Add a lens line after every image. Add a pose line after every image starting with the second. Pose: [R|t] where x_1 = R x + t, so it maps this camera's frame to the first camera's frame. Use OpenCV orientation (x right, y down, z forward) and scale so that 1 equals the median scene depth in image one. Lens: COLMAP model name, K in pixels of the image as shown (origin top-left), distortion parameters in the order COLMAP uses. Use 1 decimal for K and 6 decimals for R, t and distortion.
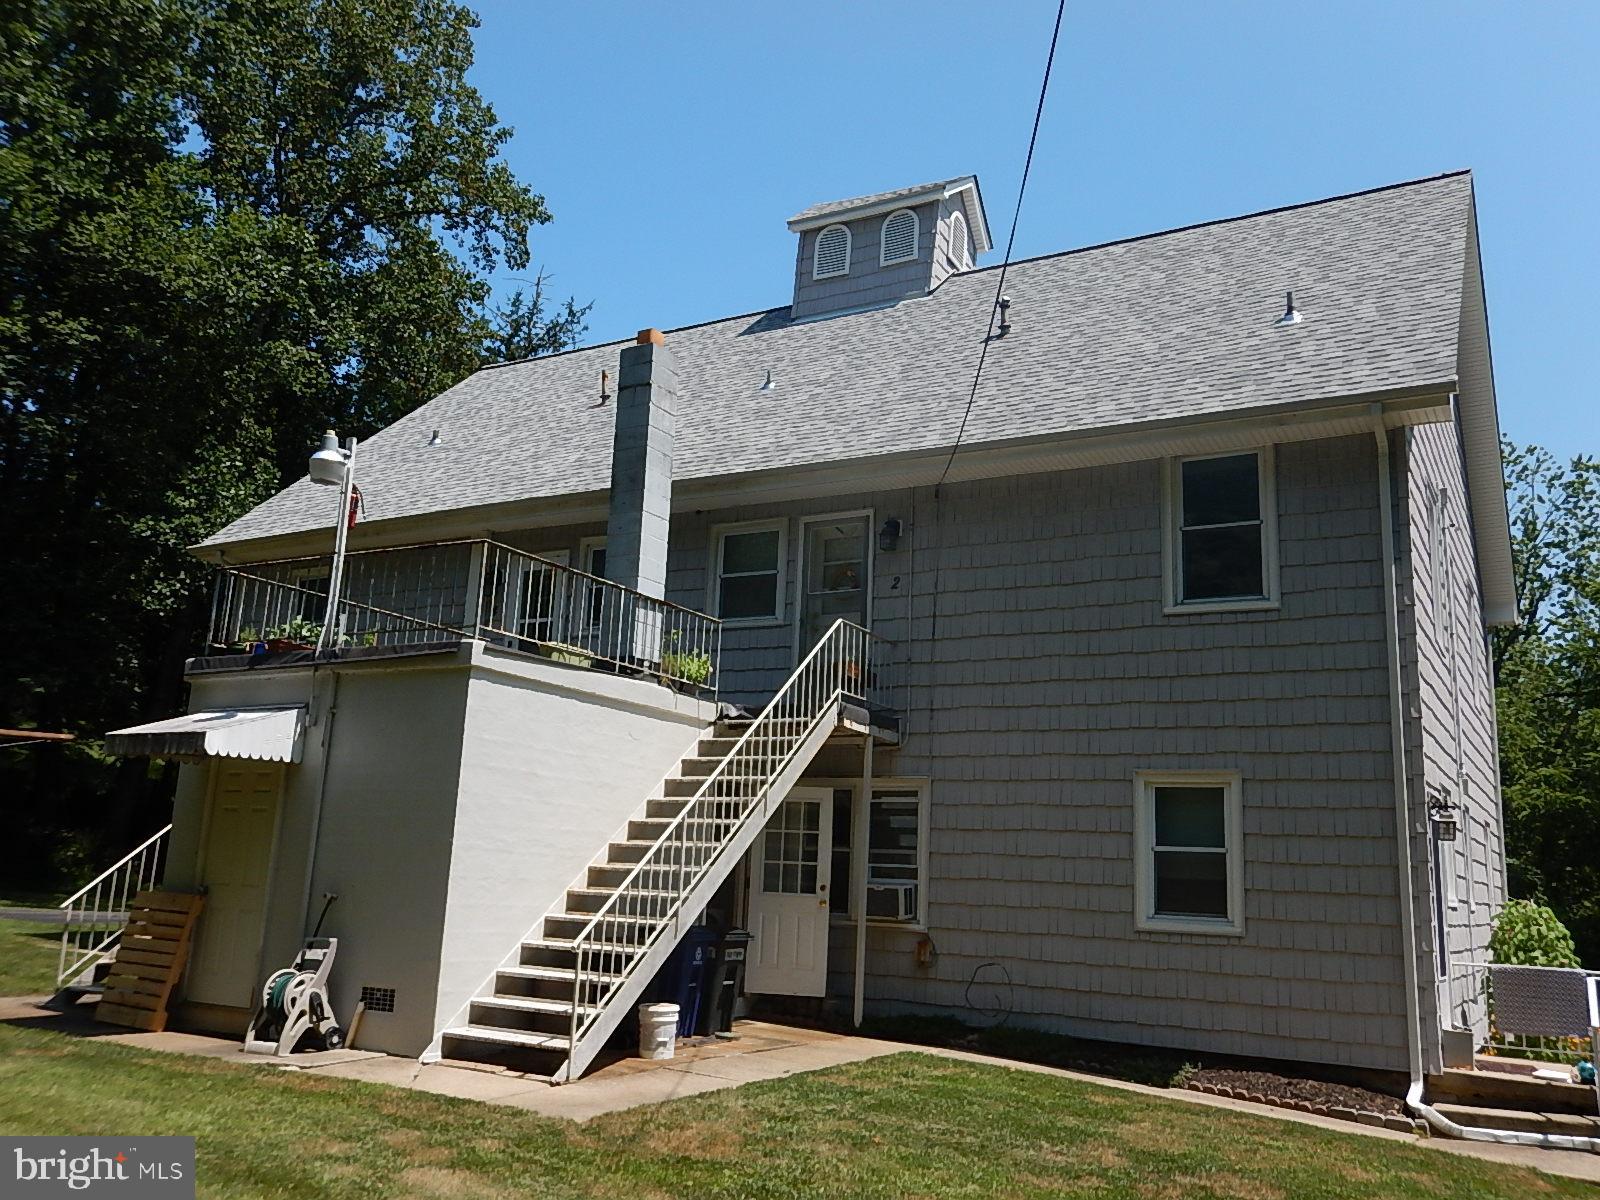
lens RADIAL K [[1360.7, 0, 800.0], [0, 1360.7, 600.0], [0, 0, 1]] dist [-0.004736, -0.001630]
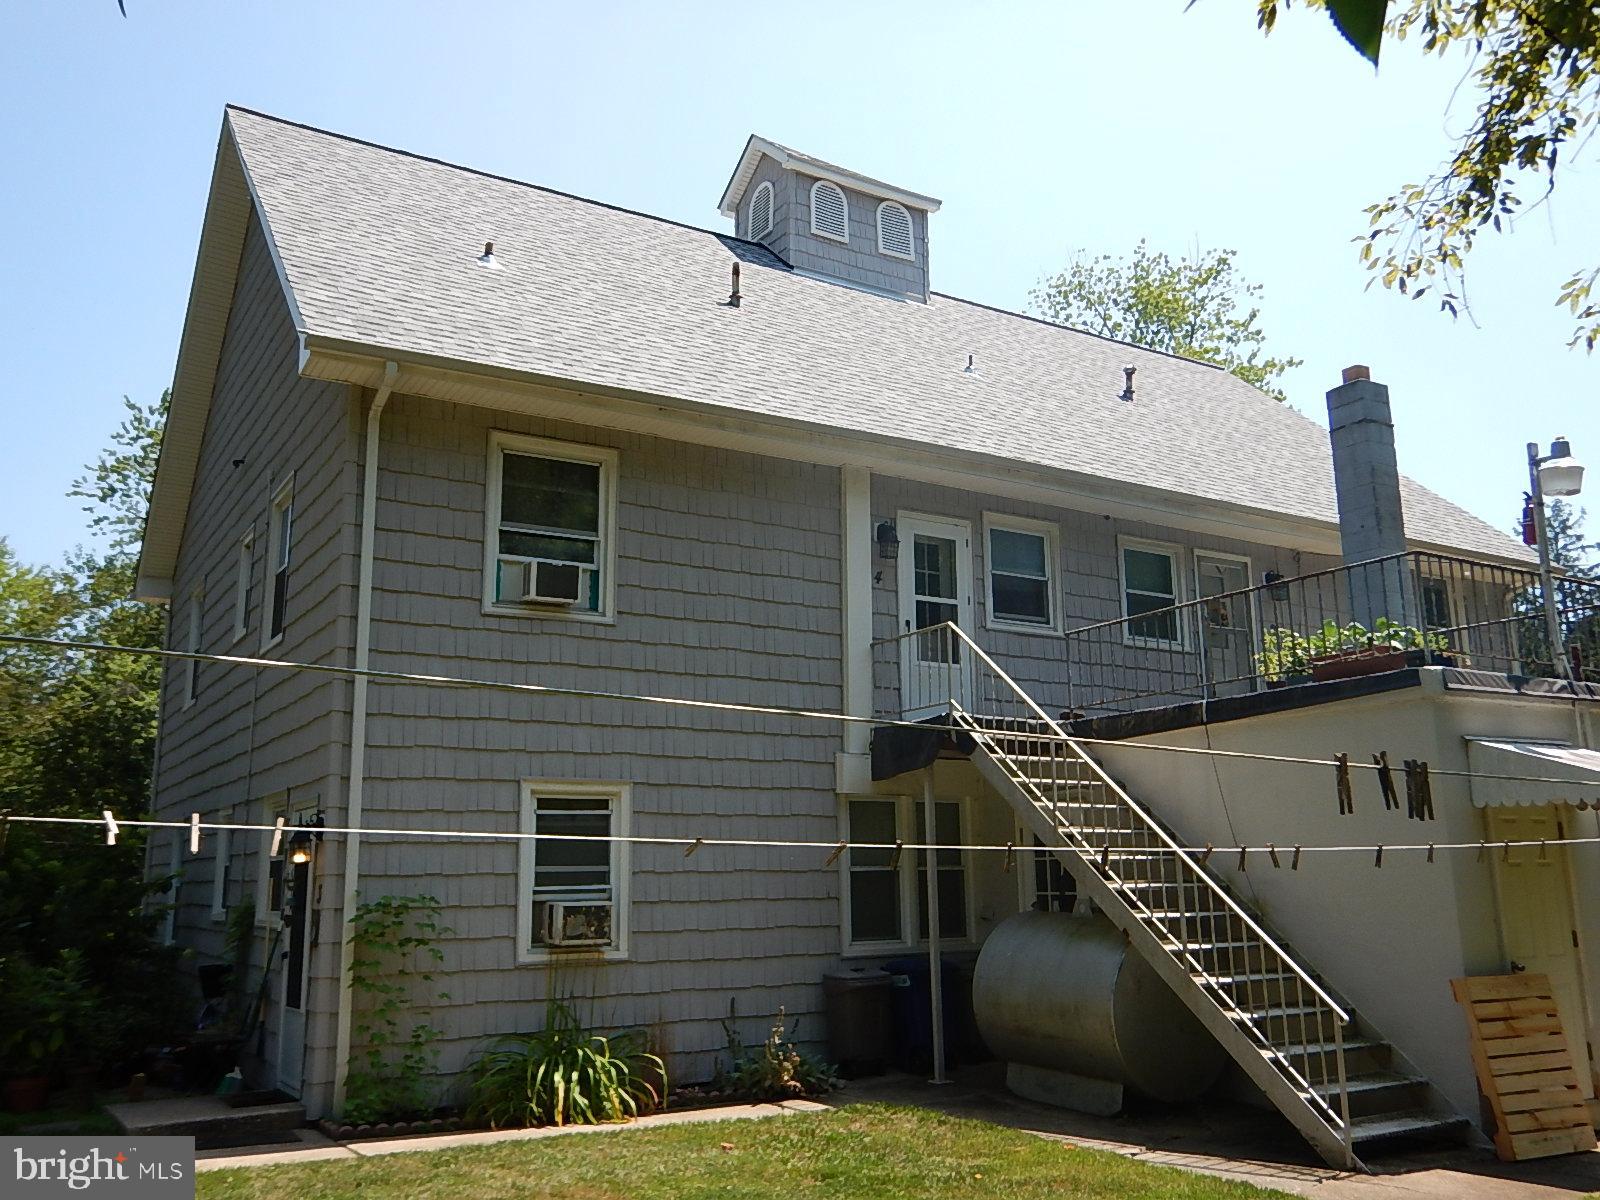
lens RADIAL K [[1360.7, 0, 800.0], [0, 1360.7, 600.0], [0, 0, 1]] dist [-0.004736, -0.001630]
pose [[0.471324, 0.128269, 0.872583, -0.774134], [-0.144195, 0.987262, -0.067239, 0.066675], [-0.870093, -0.094131, 0.483816, 0.574245]]
